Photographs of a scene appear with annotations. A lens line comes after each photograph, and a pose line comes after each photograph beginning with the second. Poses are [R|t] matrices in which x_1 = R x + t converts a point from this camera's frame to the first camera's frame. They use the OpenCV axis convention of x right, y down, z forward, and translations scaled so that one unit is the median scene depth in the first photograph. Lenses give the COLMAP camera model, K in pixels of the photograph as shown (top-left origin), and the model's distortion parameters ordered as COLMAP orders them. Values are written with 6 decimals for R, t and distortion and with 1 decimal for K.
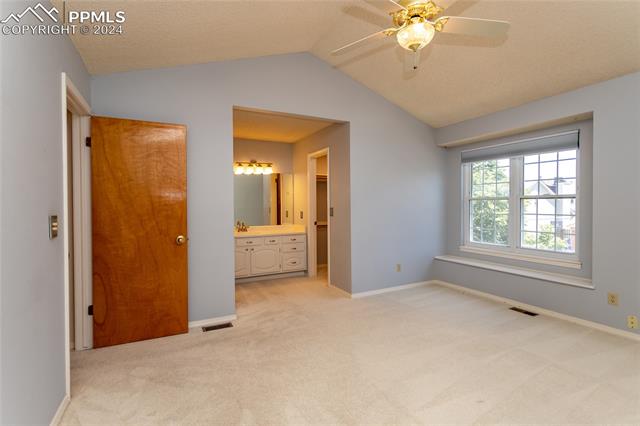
lens RADIAL K [[302.3, 0, 318.7], [0, 302.3, 209.8], [0, 0, 1]] dist [0.003265, 0.003812]
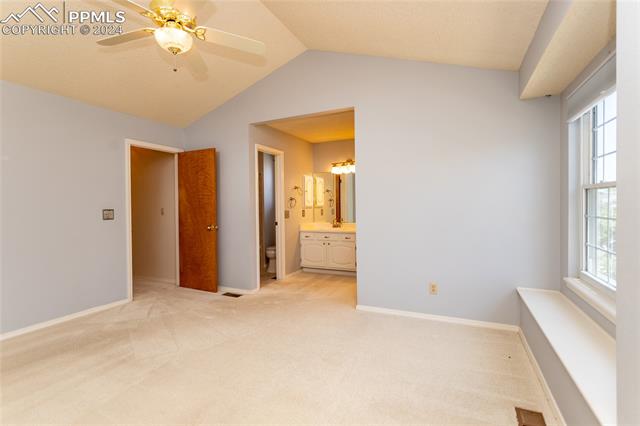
lens RADIAL K [[302.3, 0, 318.3], [0, 302.3, 209.2], [0, 0, 1]] dist [0.003265, 0.003812]
pose [[0.608557, 0.013294, -0.793399, 0.737160], [-0.005198, 0.999905, 0.012768, -0.007579], [0.793493, -0.003646, 0.608568, 0.382010]]
